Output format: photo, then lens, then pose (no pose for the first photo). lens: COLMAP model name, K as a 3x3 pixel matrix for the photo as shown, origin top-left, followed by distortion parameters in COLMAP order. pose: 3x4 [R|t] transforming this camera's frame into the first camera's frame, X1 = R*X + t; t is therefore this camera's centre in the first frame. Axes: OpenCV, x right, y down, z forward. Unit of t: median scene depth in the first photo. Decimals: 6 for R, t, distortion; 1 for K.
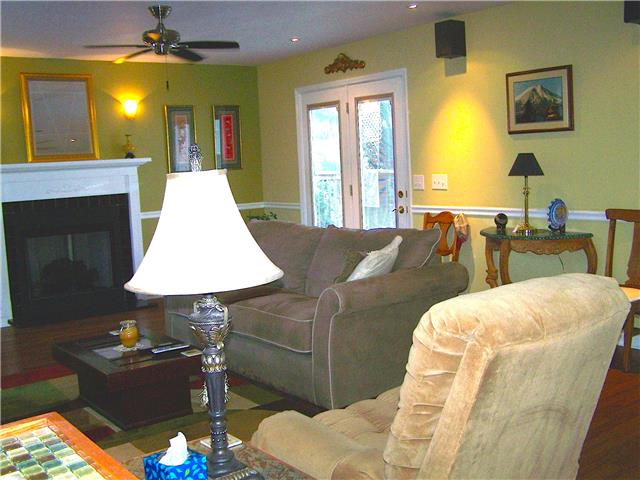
lens RADIAL K [[725.9, 0, 320.0], [0, 725.9, 240.0], [0, 0, 1]] dist [-0.106609, 0.002490]
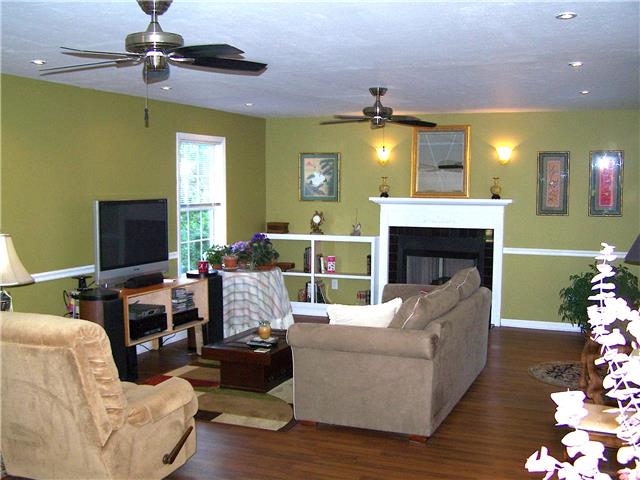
lens RADIAL K [[725.9, 0, 320.0], [0, 725.9, 240.0], [0, 0, 1]] dist [-0.106609, 0.002490]
pose [[0.493038, 0.119042, -0.861825, 0.582762], [-0.123789, 0.990115, 0.065945, -0.090160], [0.861156, 0.074171, 0.502900, 0.198060]]
